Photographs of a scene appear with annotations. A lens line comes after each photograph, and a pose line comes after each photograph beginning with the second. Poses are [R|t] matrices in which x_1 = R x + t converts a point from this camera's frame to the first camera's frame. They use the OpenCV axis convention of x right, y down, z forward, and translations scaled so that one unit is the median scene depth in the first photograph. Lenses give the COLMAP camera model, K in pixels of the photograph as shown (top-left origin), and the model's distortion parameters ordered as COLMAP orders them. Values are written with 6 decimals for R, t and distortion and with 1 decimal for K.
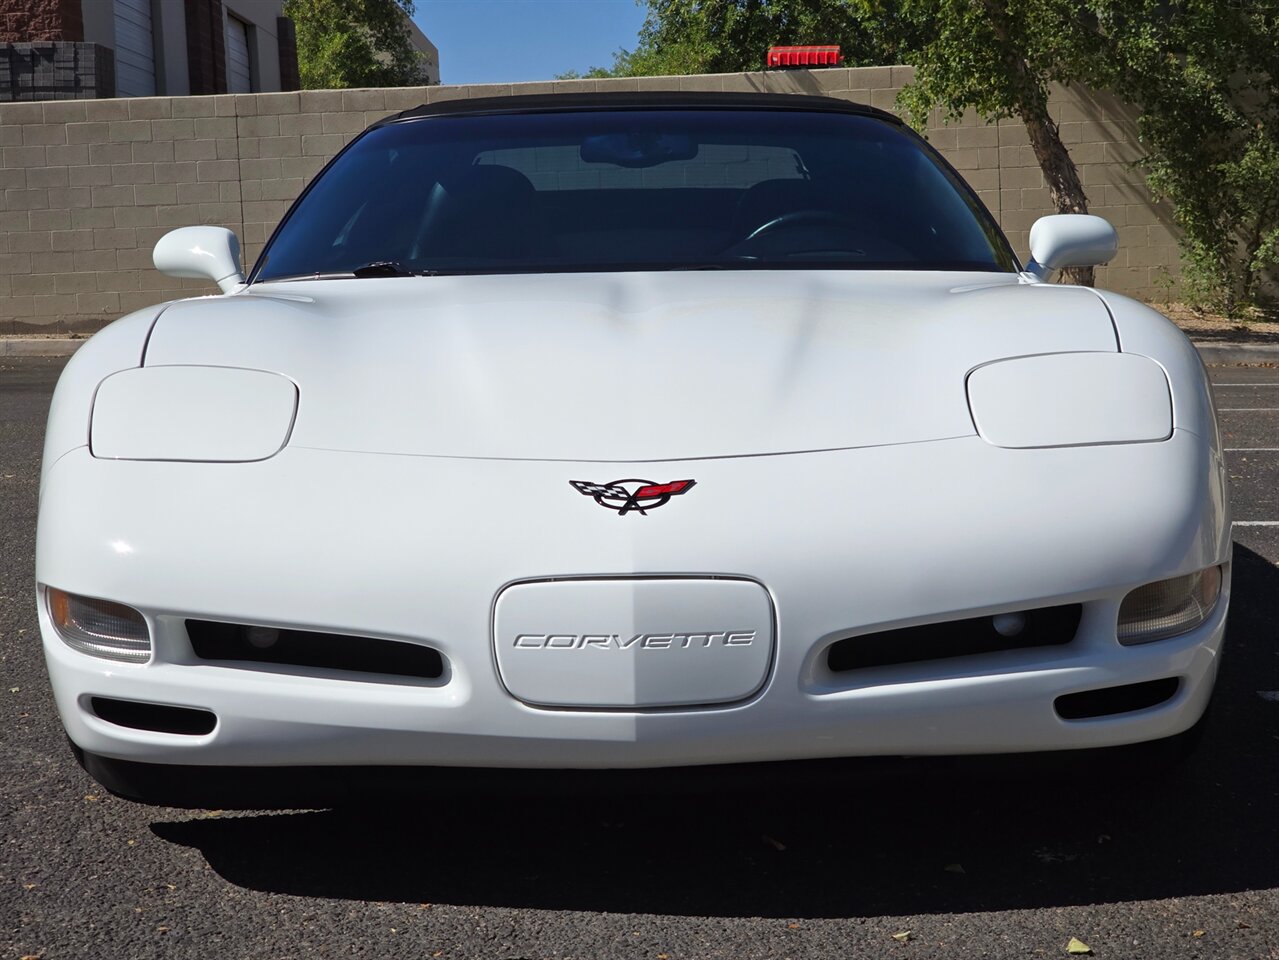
lens RADIAL K [[2418.1, 0, 635.4], [0, 2418.1, 440.8], [0, 0, 1]] dist [0.033099, 0.000000]
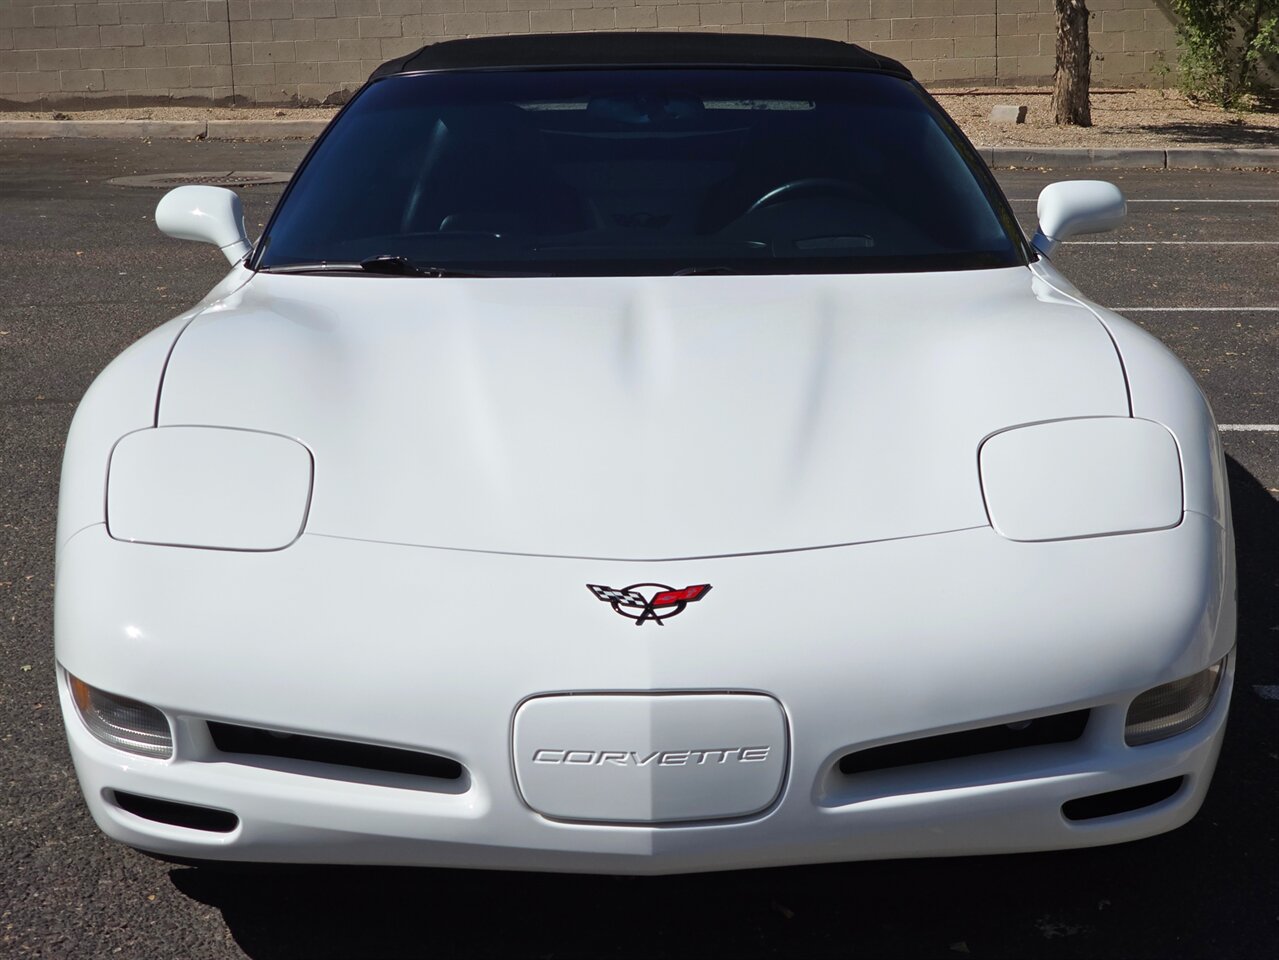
lens RADIAL K [[2418.1, 0, 649.3], [0, 2418.1, 434.1], [0, 0, 1]] dist [0.033099, 0.000000]
pose [[0.999918, 0.005476, 0.011548, -0.012402], [-0.006603, 0.994970, 0.099960, -0.139364], [-0.010943, -0.100028, 0.994924, 0.002378]]
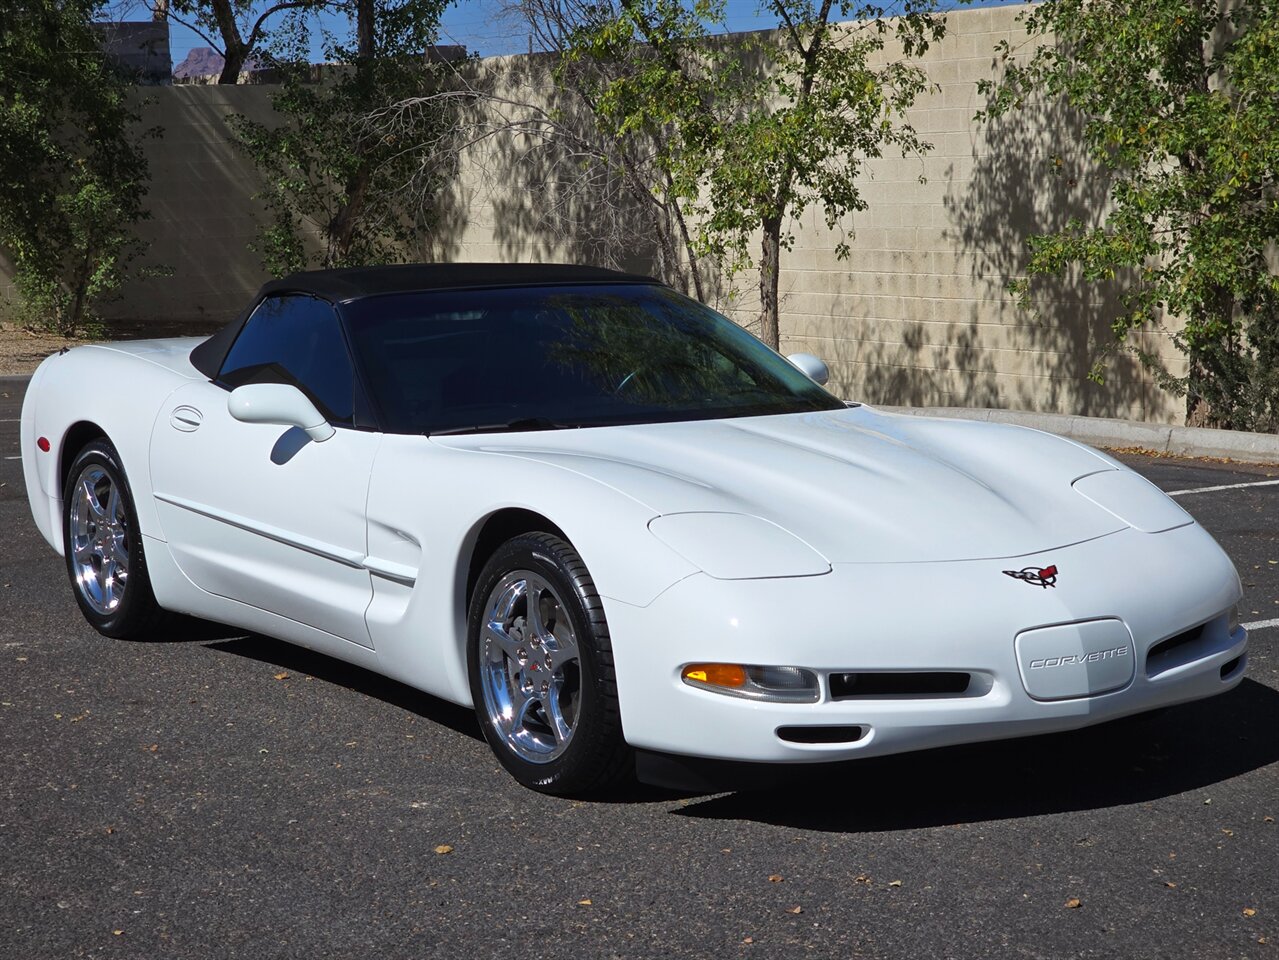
lens RADIAL K [[2418.1, 0, 639.0], [0, 2418.1, 477.6], [0, 0, 1]] dist [0.033099, 0.000000]
pose [[0.808329, -0.047016, 0.586851, -1.182044], [0.037138, 0.998893, 0.028874, -0.103422], [-0.587559, -0.001545, 0.809180, -0.229485]]
